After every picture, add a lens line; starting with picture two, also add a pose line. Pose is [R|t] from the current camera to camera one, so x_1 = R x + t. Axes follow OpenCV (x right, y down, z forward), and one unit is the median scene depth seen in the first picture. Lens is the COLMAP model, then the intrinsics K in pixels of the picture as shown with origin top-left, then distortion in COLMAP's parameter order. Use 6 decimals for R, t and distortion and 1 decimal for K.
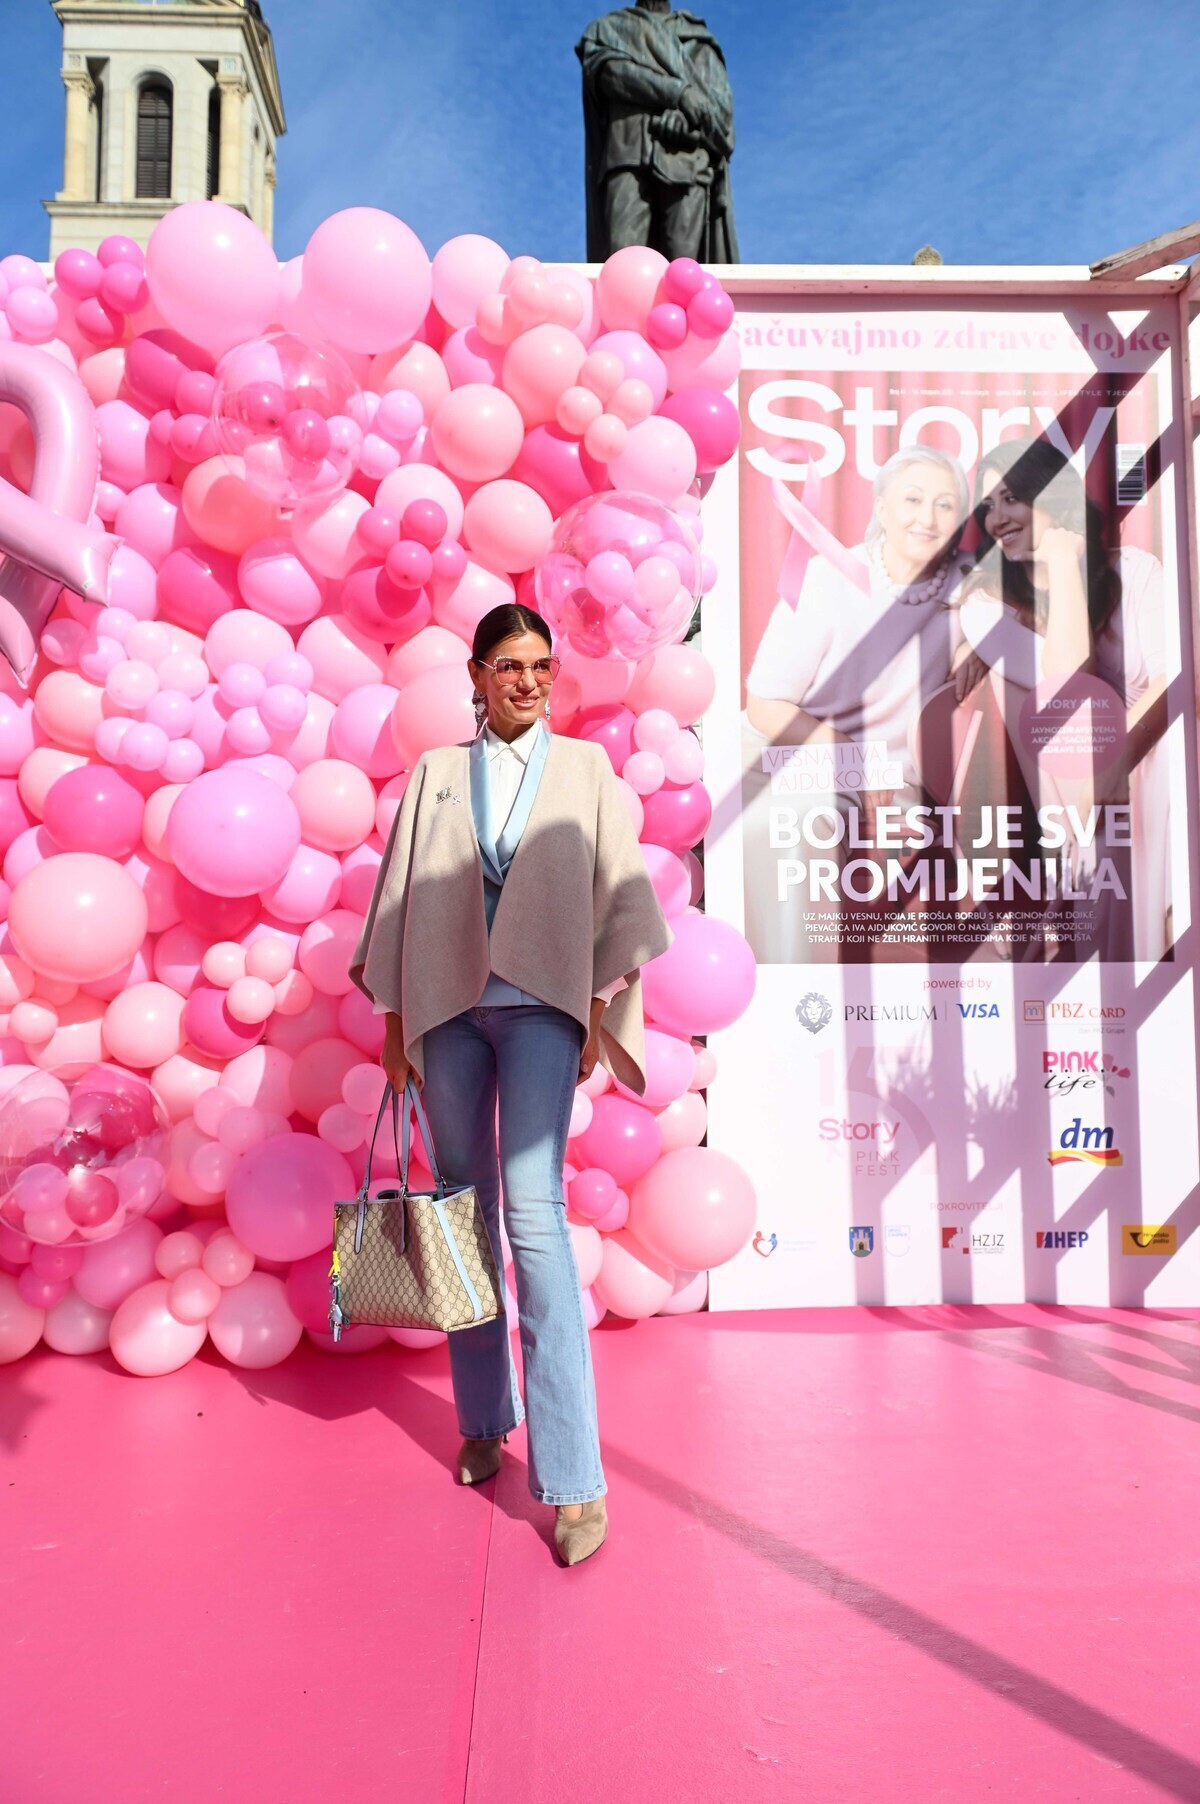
lens RADIAL K [[1242.1, 0, 600.0], [0, 1242.1, 902.0], [0, 0, 1]] dist [-0.001957, -0.002795]
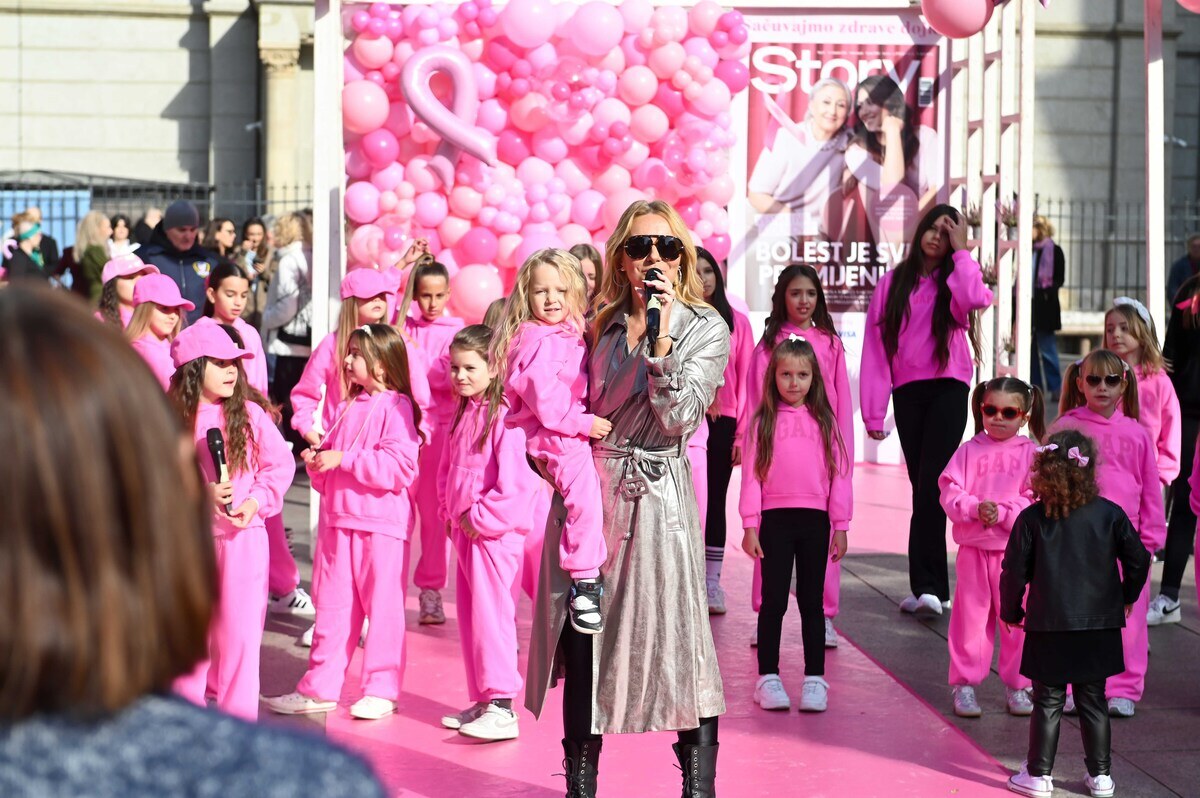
lens RADIAL K [[2422.8, 0, 600.0], [0, 2422.8, 399.0], [0, 0, 1]] dist [0.016026, 0.227325]
pose [[0.998209, 0.015901, 0.057676, -0.390084], [-0.022549, 0.992933, 0.116512, -0.295505], [-0.055416, -0.117604, 0.991513, -3.316627]]
